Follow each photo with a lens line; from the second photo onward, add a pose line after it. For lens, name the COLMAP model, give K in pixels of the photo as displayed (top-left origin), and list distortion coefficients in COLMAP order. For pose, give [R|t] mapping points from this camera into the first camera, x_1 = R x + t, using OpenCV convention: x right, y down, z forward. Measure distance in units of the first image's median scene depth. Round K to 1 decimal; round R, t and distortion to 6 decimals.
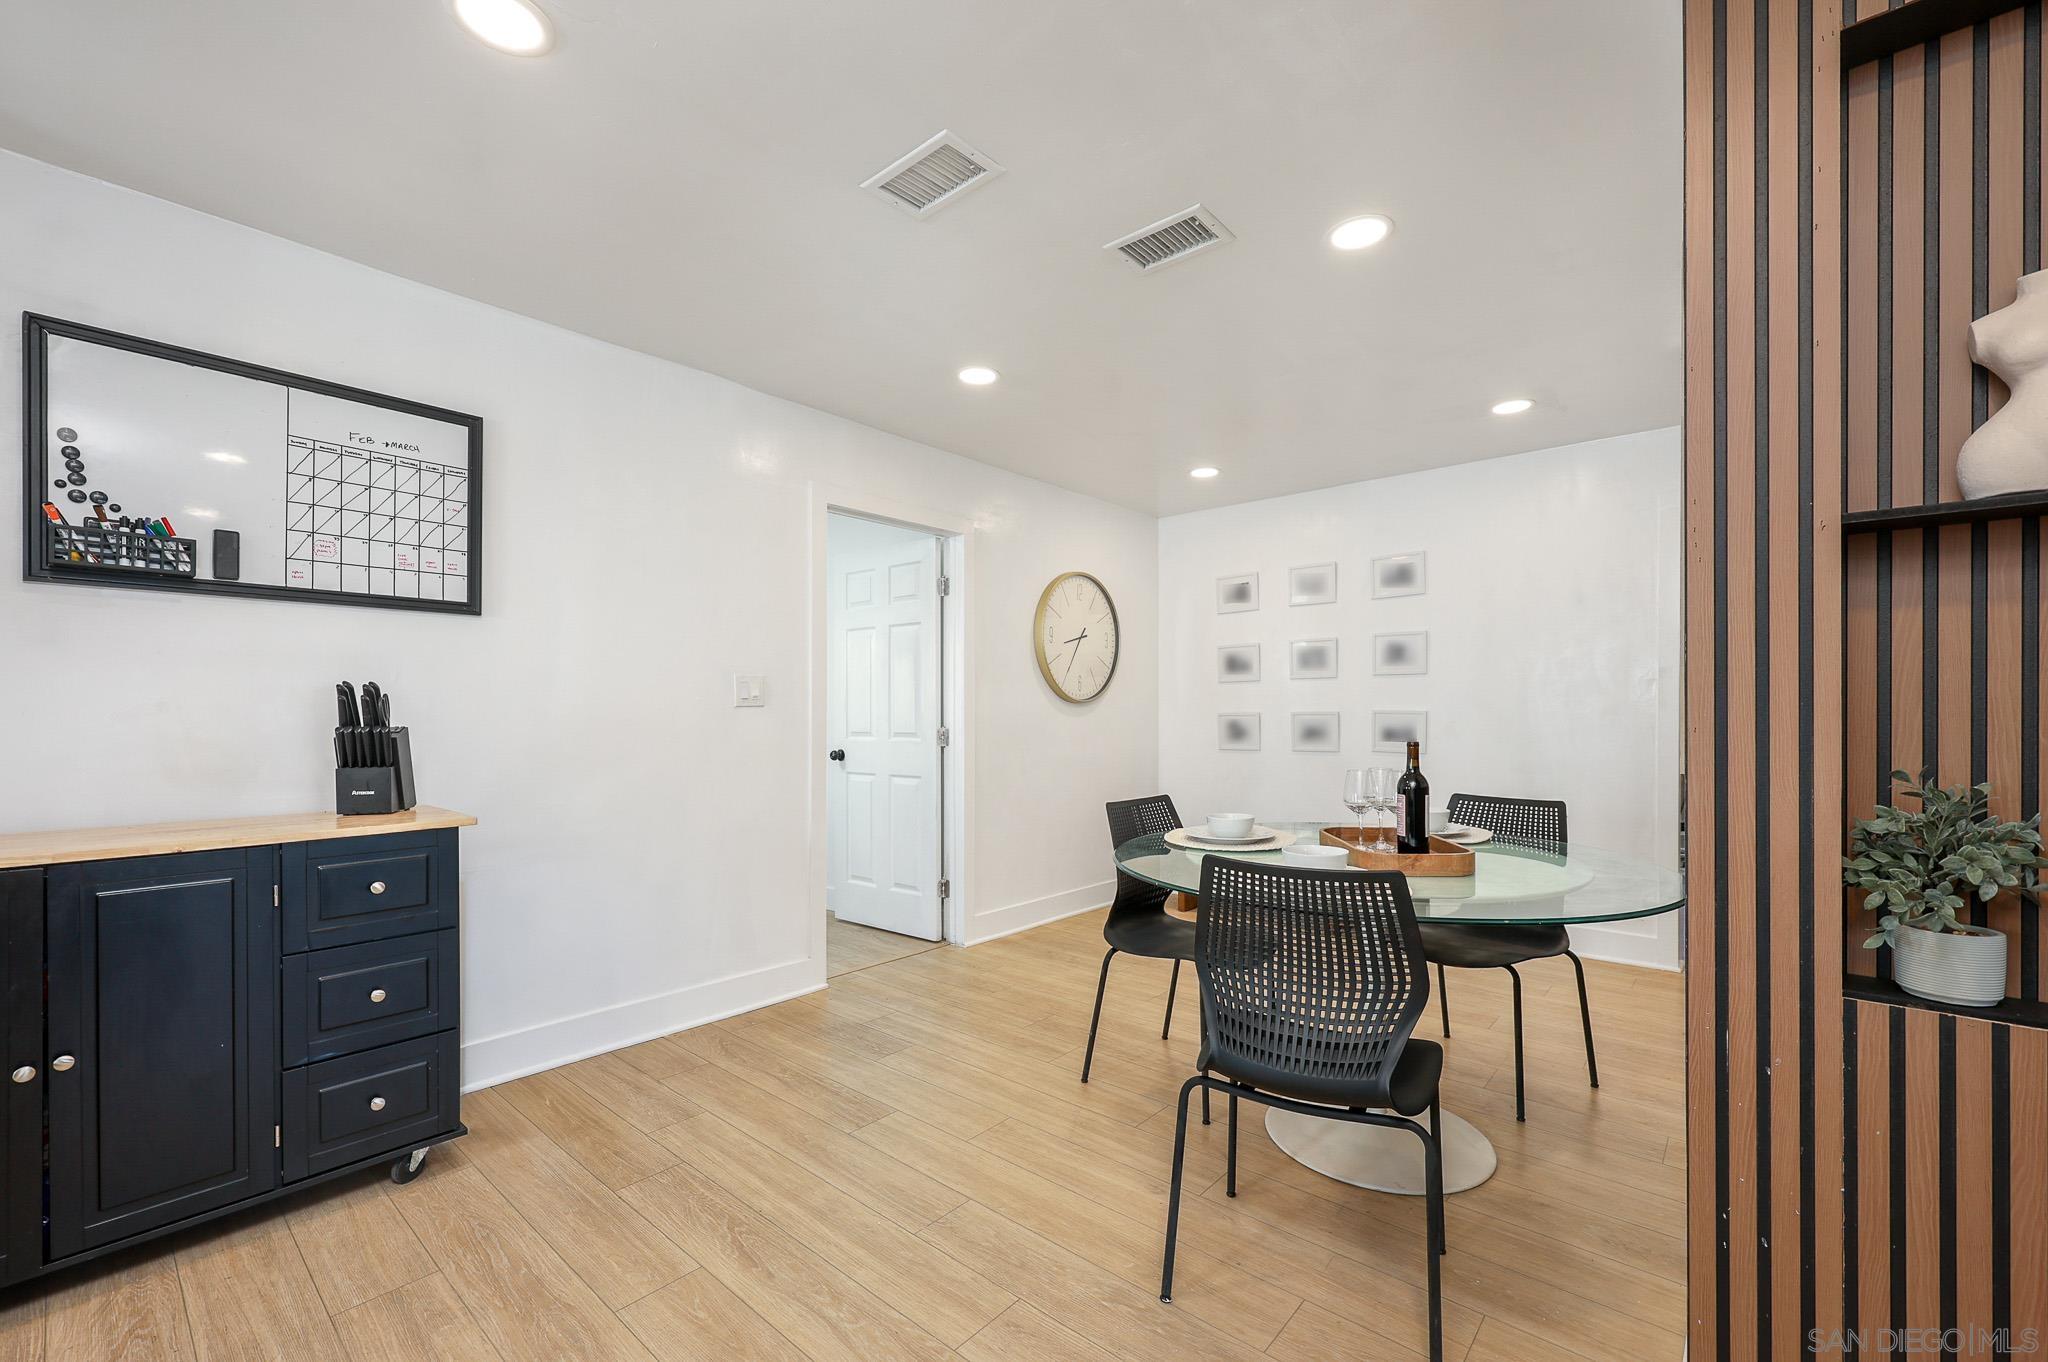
lens RADIAL K [[844.3, 0, 1026.7], [0, 844.3, 713.1], [0, 0, 1]] dist [-0.000005, 0.000009]
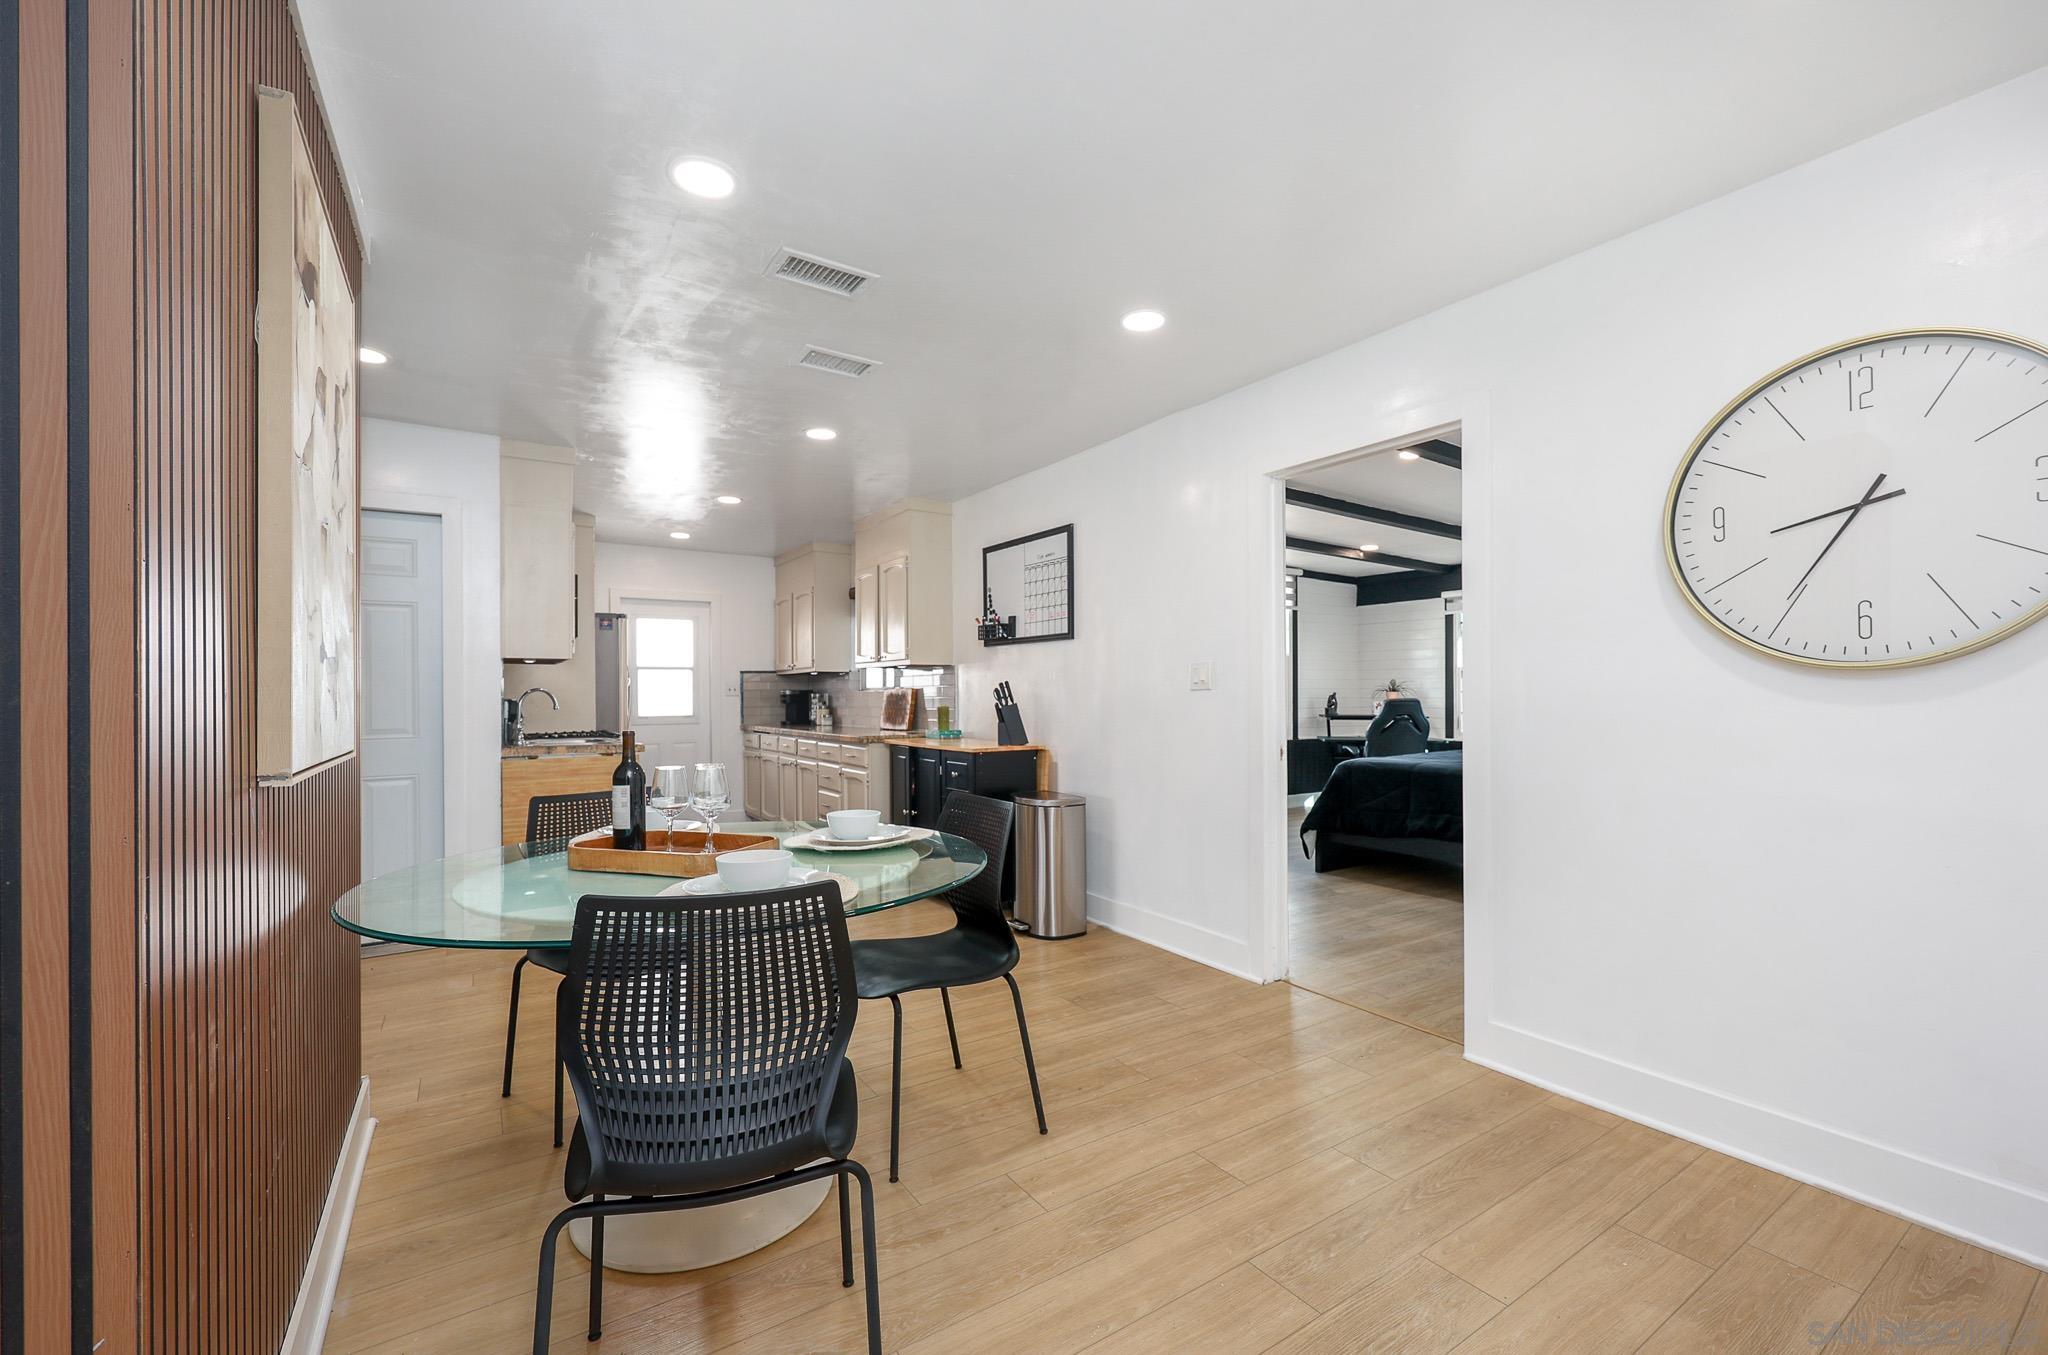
lens RADIAL K [[842.7, 0, 1027.9], [0, 842.7, 693.7], [0, 0, 1]] dist [-0.000336, 0.000063]
pose [[-0.263050, -0.000336, -0.964782, 1.038778], [0.003970, 0.999991, -0.001431, -0.003409], [0.964774, -0.004207, -0.263046, 1.383757]]
